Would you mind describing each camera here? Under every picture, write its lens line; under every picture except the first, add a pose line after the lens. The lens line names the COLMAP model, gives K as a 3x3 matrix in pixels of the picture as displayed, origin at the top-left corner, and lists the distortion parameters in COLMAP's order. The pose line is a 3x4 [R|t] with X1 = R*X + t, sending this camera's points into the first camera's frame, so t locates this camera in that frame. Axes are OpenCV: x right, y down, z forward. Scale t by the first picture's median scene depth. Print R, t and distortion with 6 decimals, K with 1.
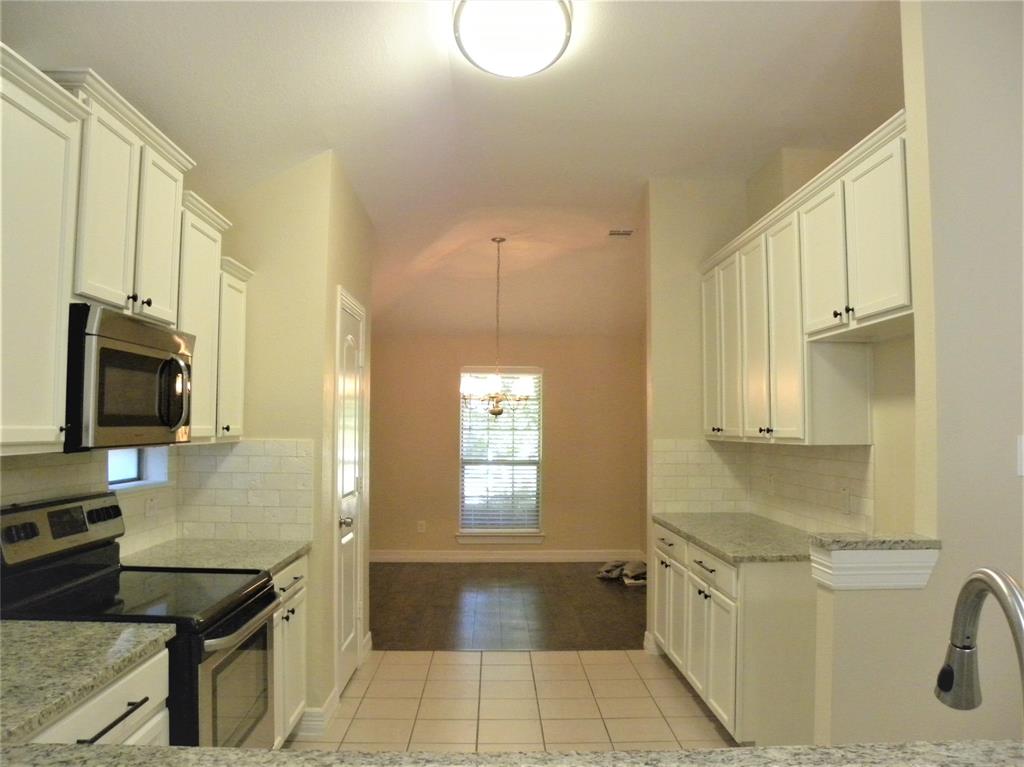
lens RADIAL K [[799.2, 0, 515.0], [0, 799.2, 382.0], [0, 0, 1]] dist [-0.146957, 0.082911]
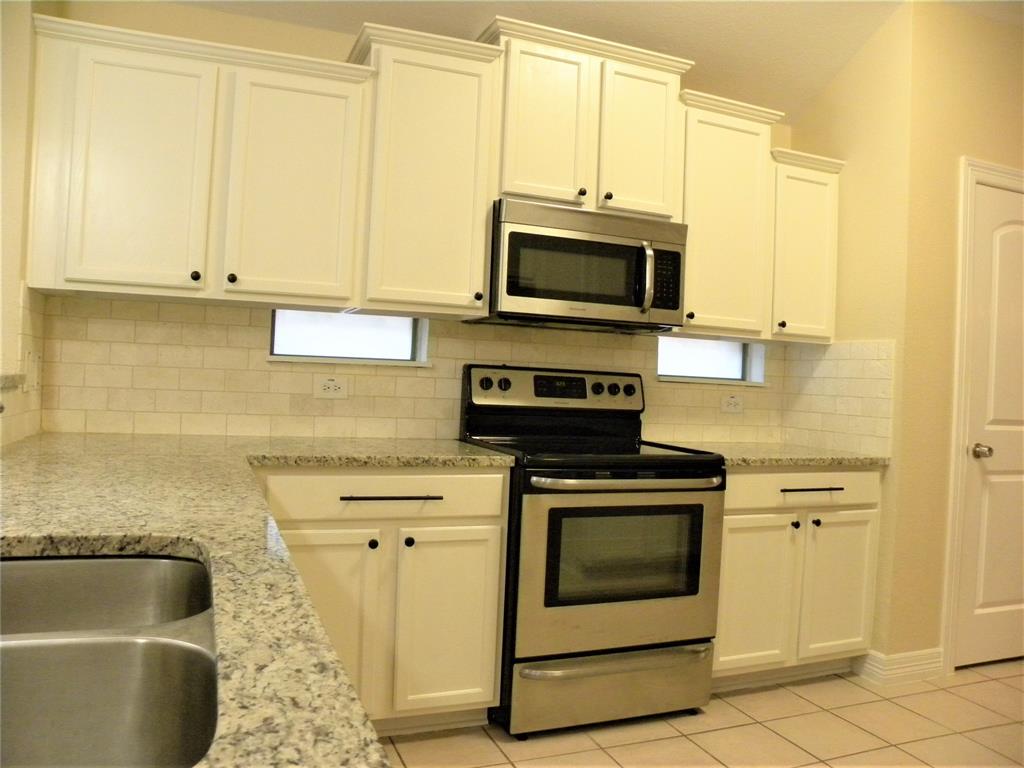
lens RADIAL K [[781.6, 0, 516.5], [0, 781.6, 382.3], [0, 0, 1]] dist [-0.148113, 0.088270]
pose [[0.348128, 0.013998, -0.937343, 0.439440], [0.008812, 0.999795, 0.018203, 0.119600], [0.937406, -0.014597, 0.347933, 0.393309]]
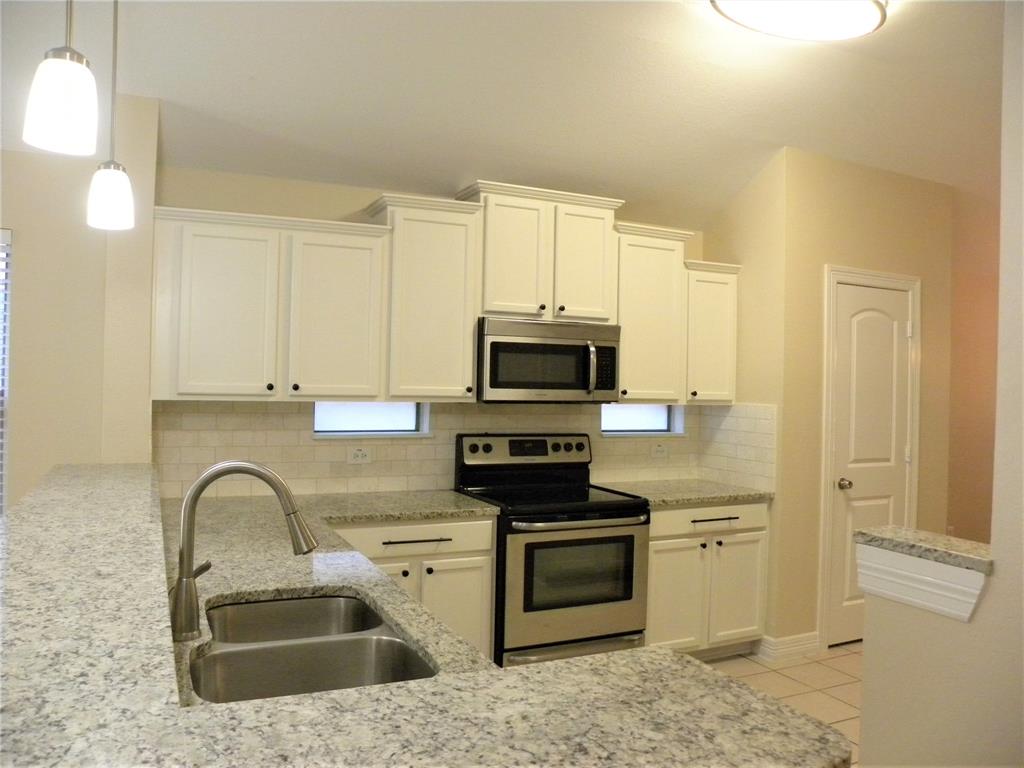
lens RADIAL K [[781.6, 0, 516.5], [0, 781.6, 382.3], [0, 0, 1]] dist [-0.148113, 0.088270]
pose [[0.403177, 0.001930, -0.915120, 0.732075], [0.030543, 0.999412, 0.015565, 0.013149], [0.914612, -0.034226, 0.402881, 0.242688]]
